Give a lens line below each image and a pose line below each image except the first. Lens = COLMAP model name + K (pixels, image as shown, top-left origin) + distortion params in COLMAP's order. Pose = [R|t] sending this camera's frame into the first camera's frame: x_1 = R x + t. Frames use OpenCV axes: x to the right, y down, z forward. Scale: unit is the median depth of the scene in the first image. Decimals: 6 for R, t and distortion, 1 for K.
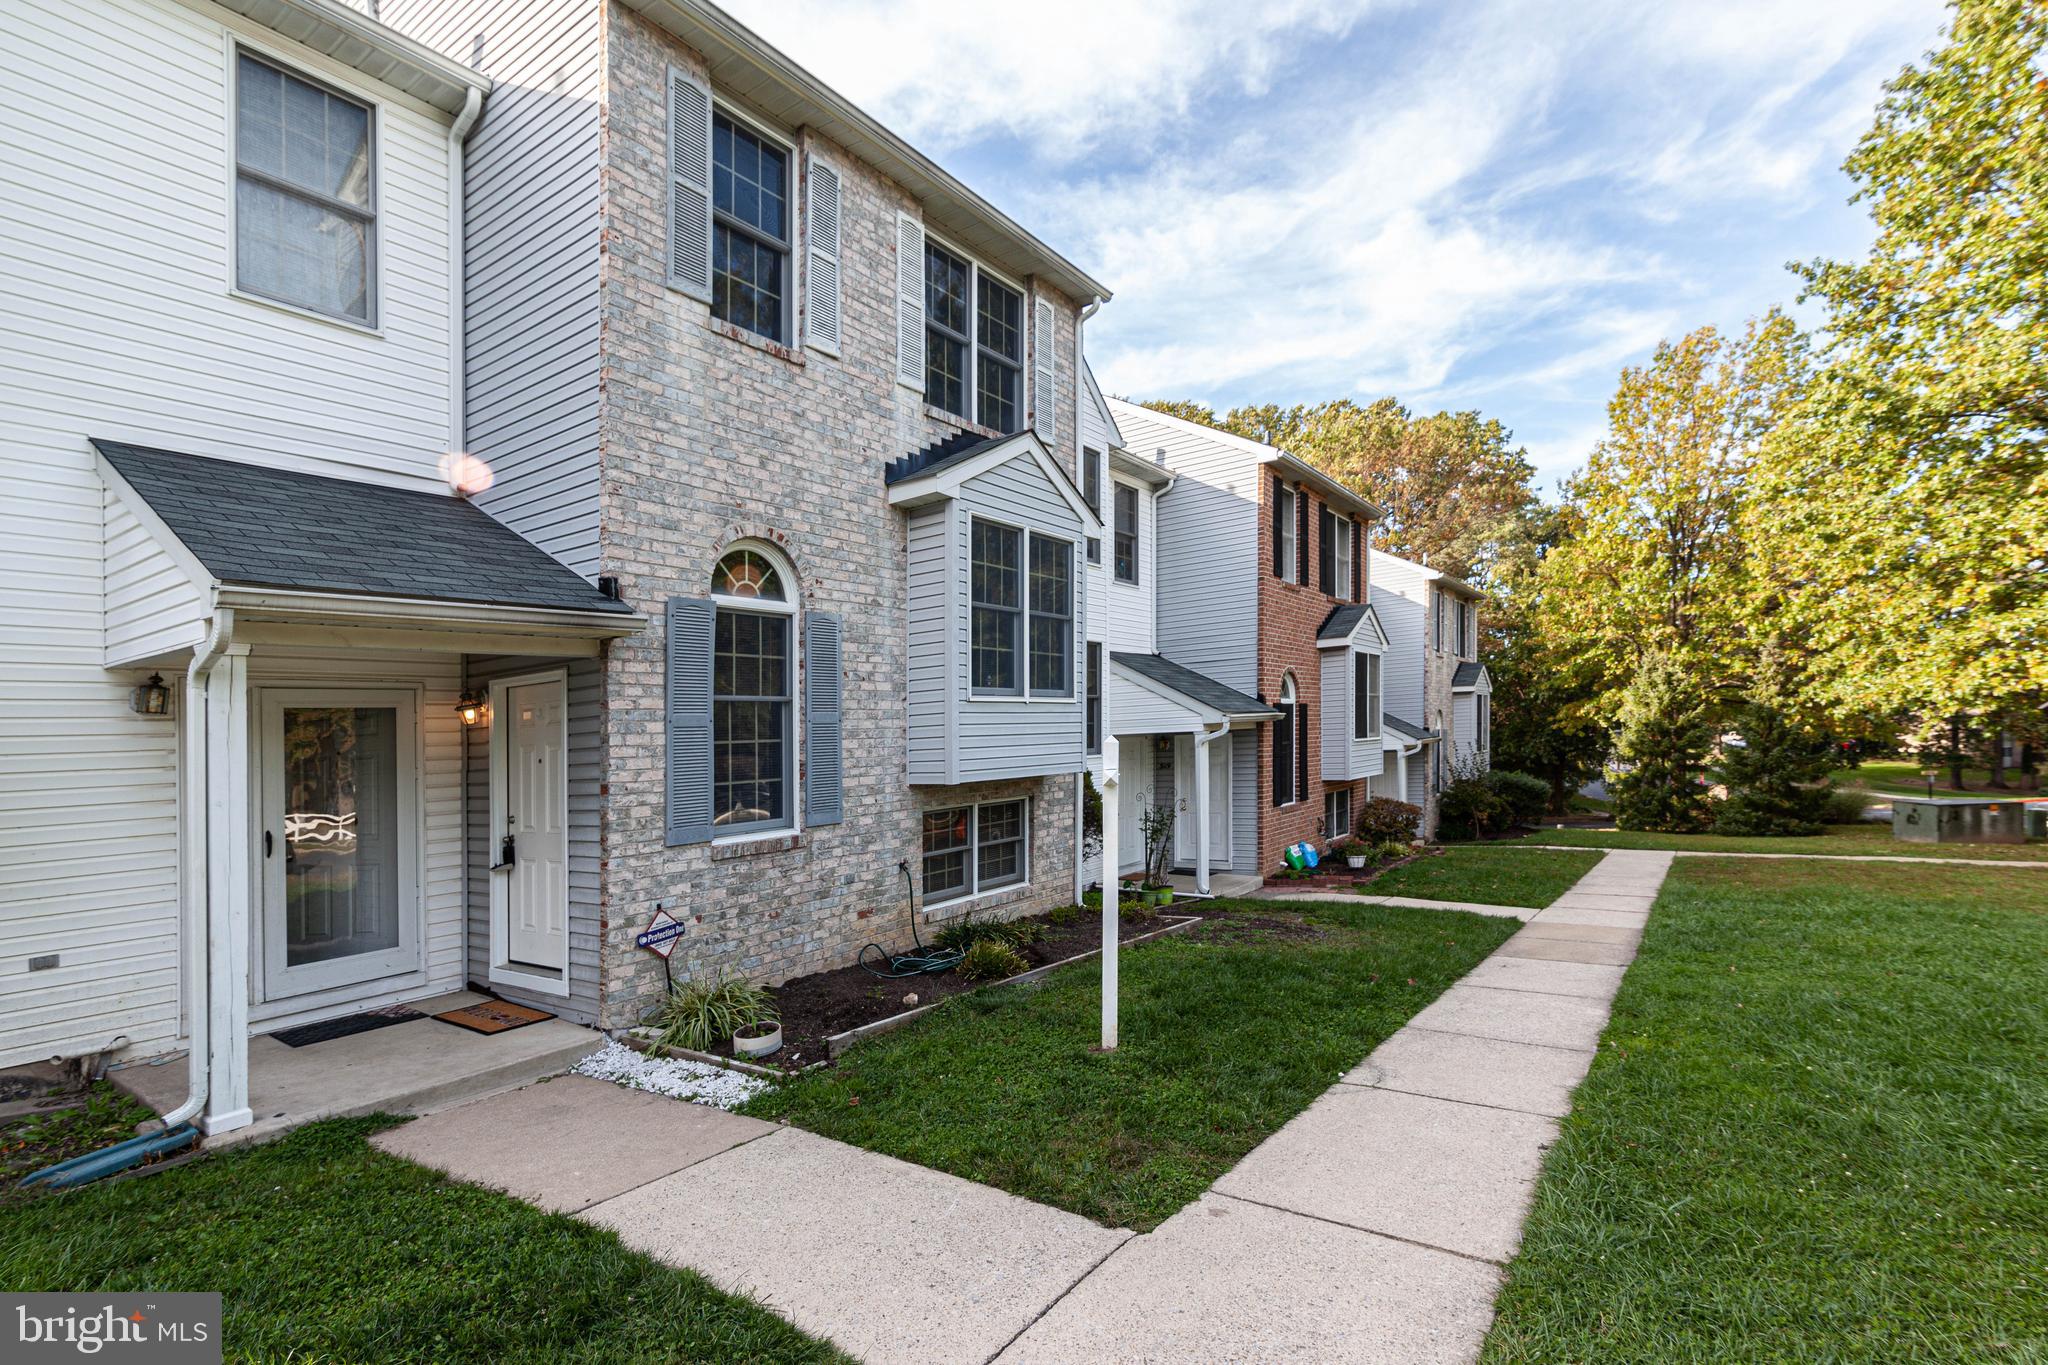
lens RADIAL K [[940.0, 0, 1021.0], [0, 940.0, 720.1], [0, 0, 1]] dist [-0.000179, 0.000010]
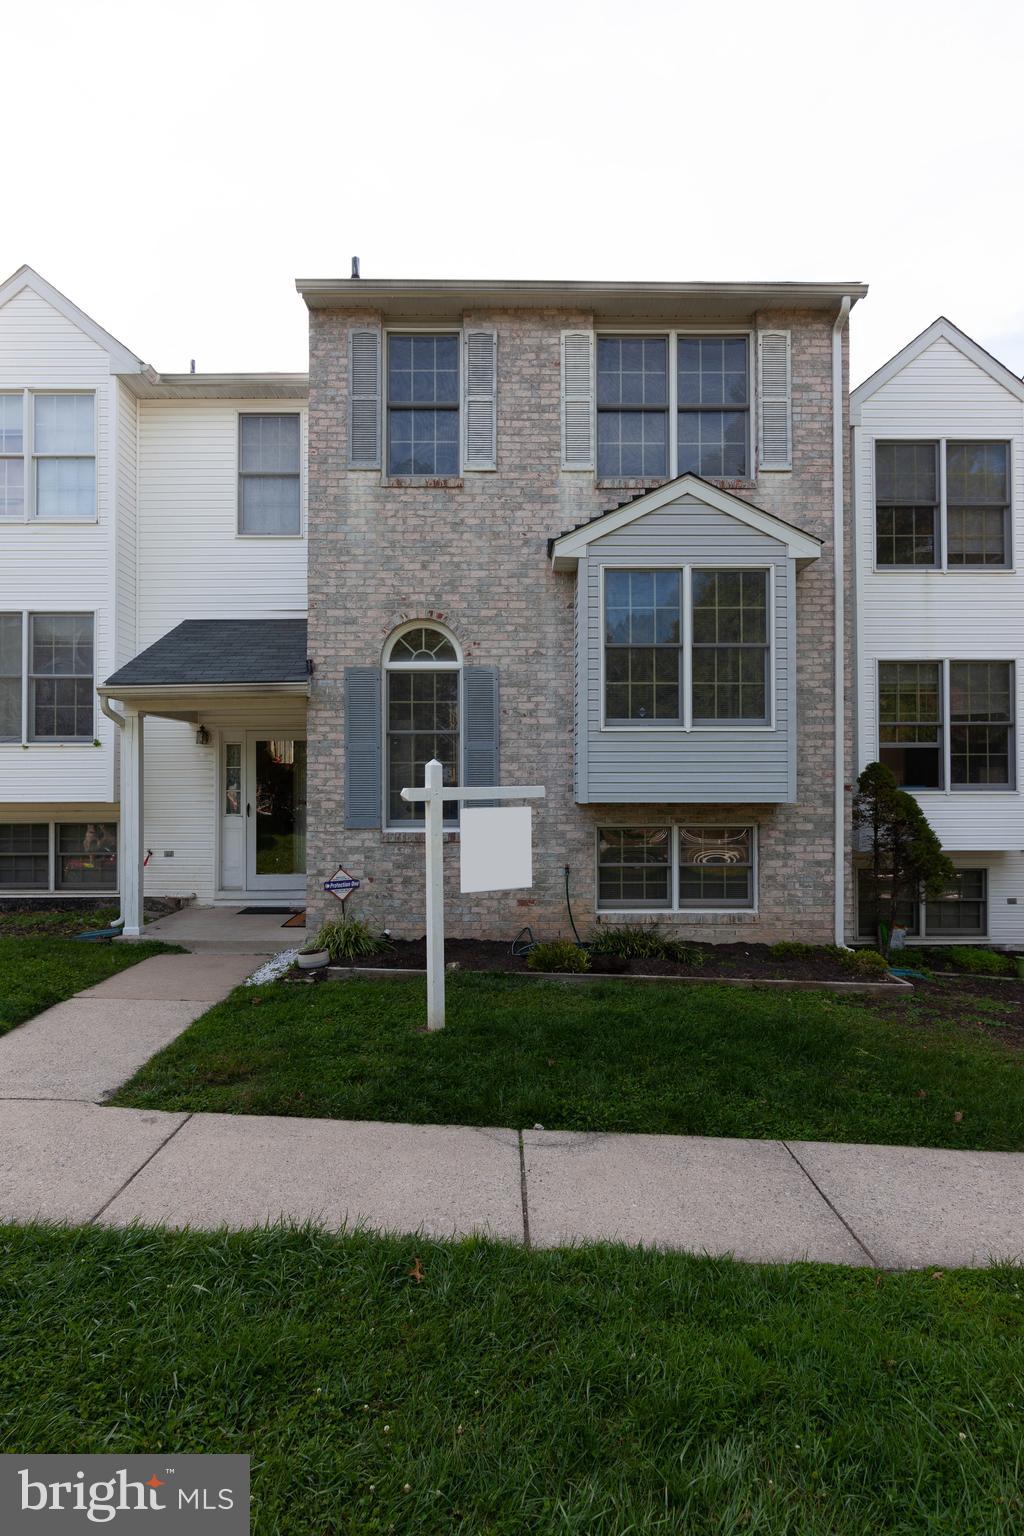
lens RADIAL K [[789.2, 0, 510.2], [0, 789.2, 737.0], [0, 0, 1]] dist [-0.001191, -0.000202]
pose [[0.595922, -0.010638, -0.802972, 0.737972], [-0.004875, 0.999846, -0.016865, 0.003538], [0.803027, 0.013965, 0.595779, 0.391299]]
